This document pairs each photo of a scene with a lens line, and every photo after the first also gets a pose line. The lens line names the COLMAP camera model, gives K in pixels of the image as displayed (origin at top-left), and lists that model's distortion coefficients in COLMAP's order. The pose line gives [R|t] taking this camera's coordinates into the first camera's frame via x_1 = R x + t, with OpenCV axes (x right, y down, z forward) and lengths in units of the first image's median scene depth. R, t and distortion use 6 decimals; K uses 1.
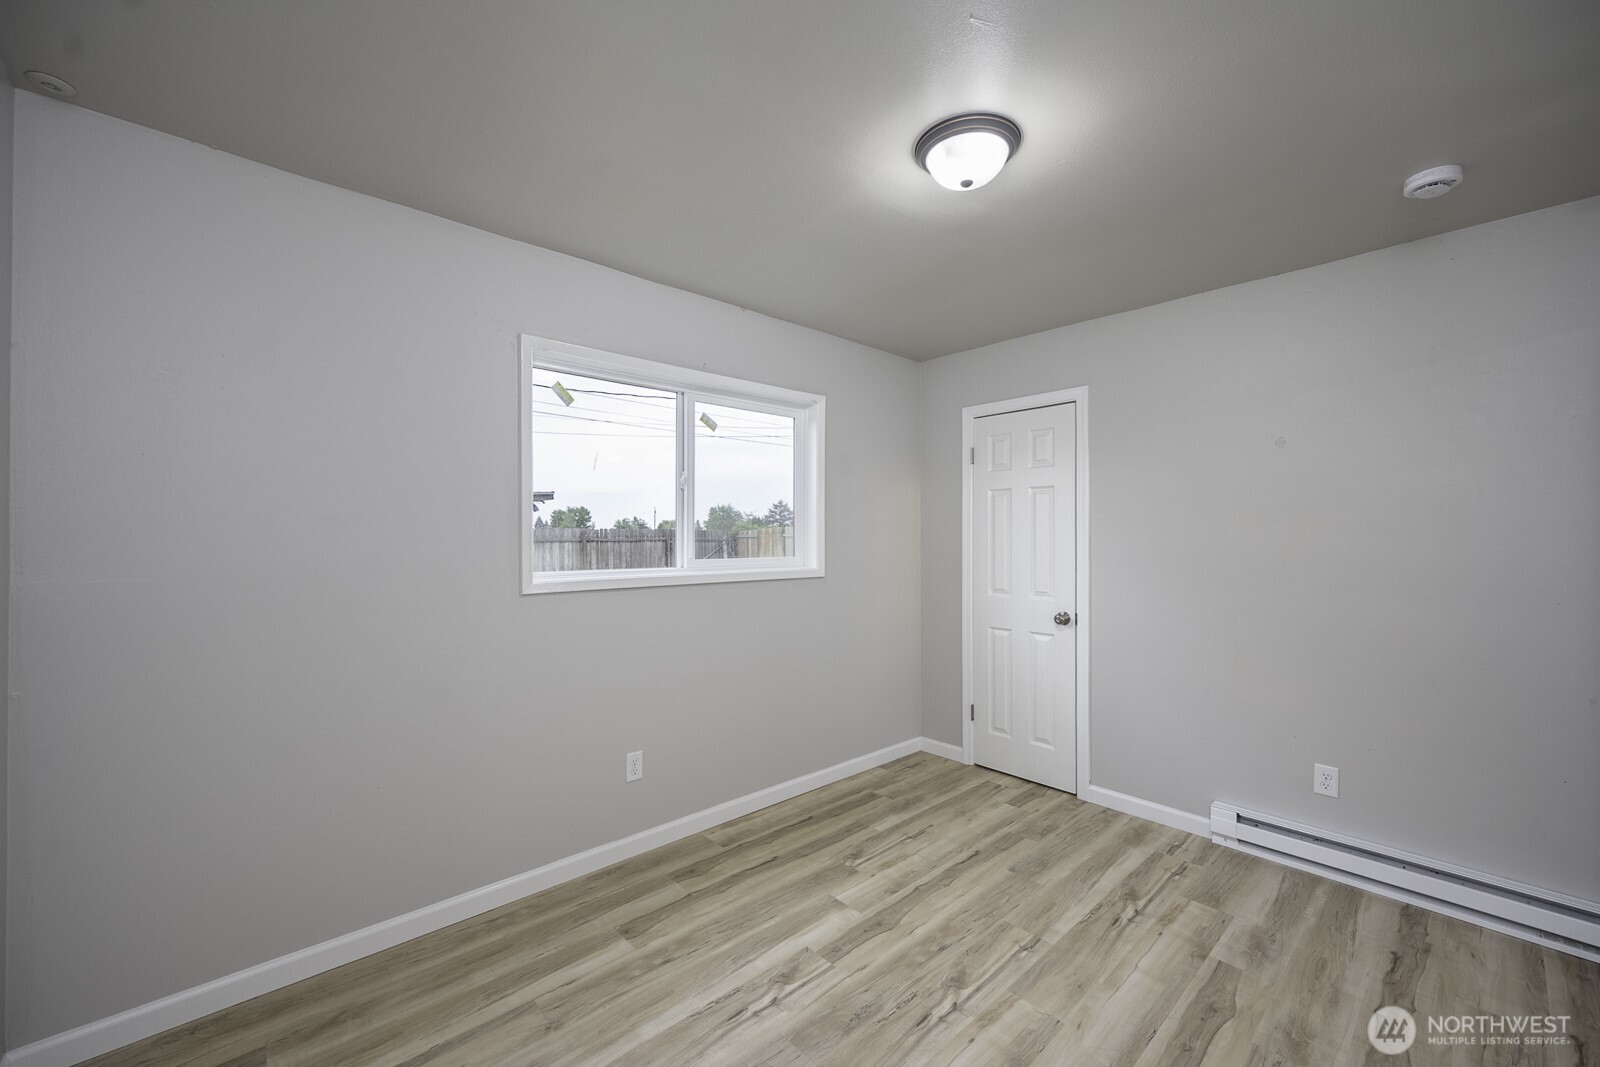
lens RADIAL K [[653.6, 0, 798.3], [0, 653.6, 530.8], [0, 0, 1]] dist [-0.000172, -0.000029]
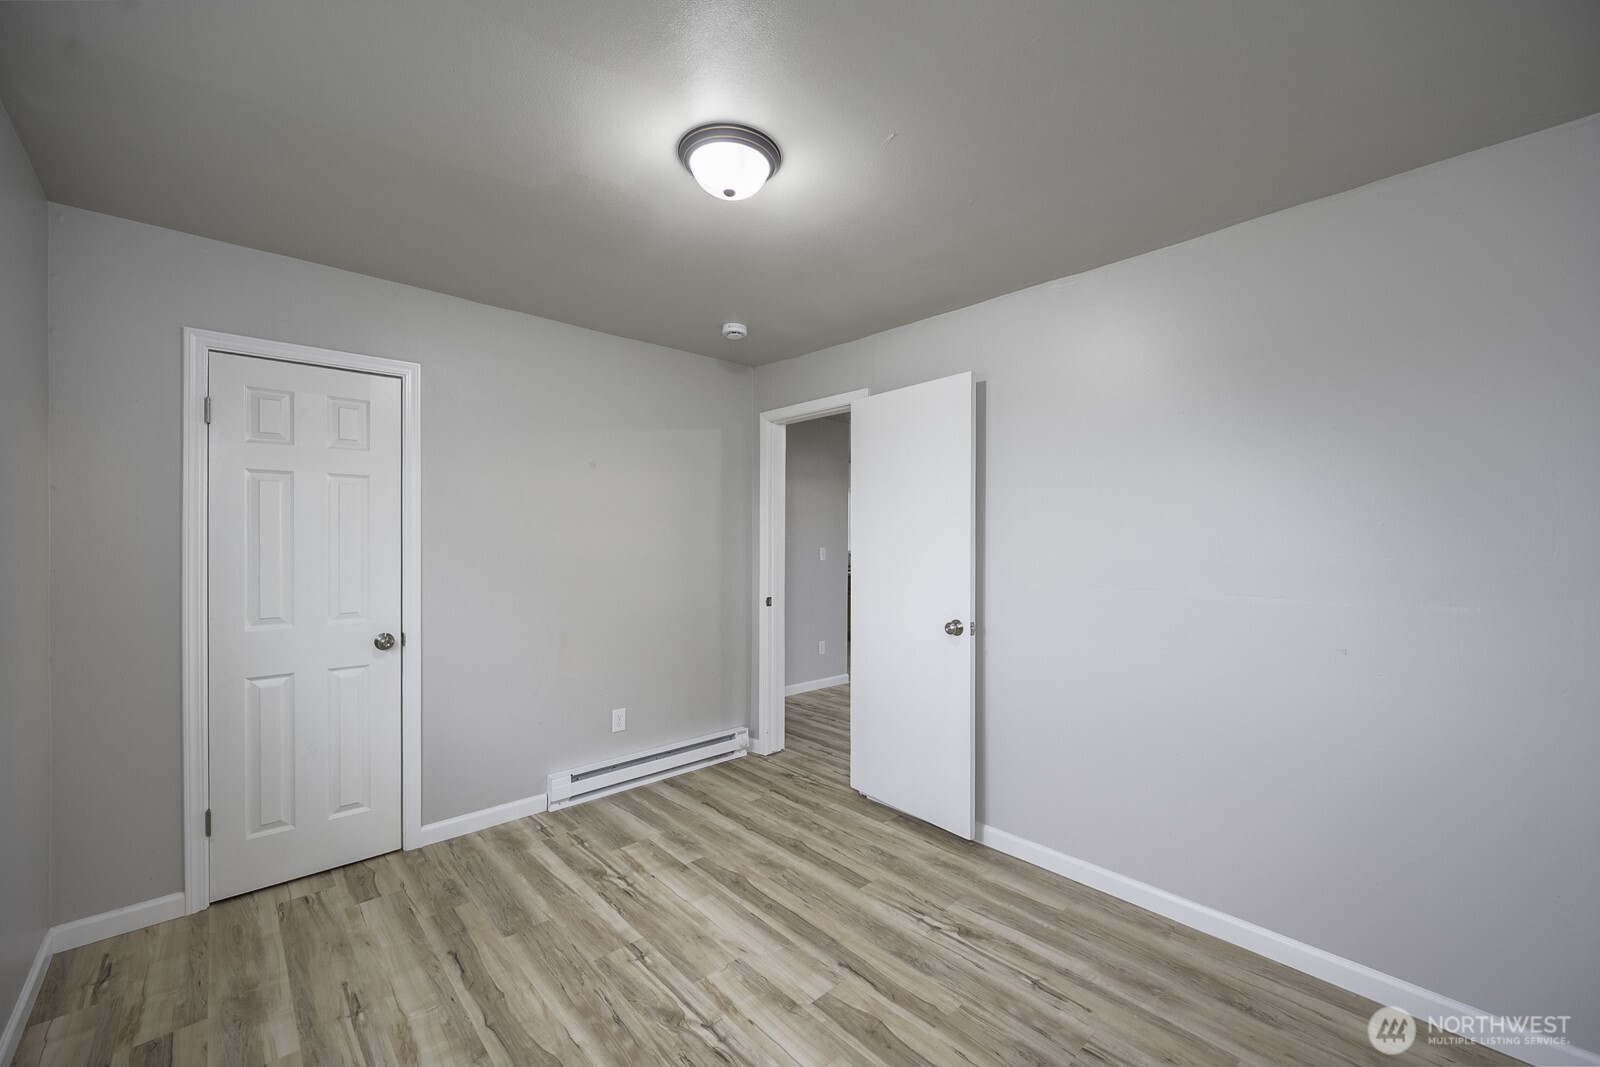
lens RADIAL K [[653.6, 0, 798.5], [0, 653.6, 539.8], [0, 0, 1]] dist [-0.000172, -0.000029]
pose [[-0.035851, -0.007396, 0.999330, -0.530814], [-0.010103, 0.999924, 0.007038, -0.003525], [-0.999306, -0.009844, -0.035923, 0.656508]]
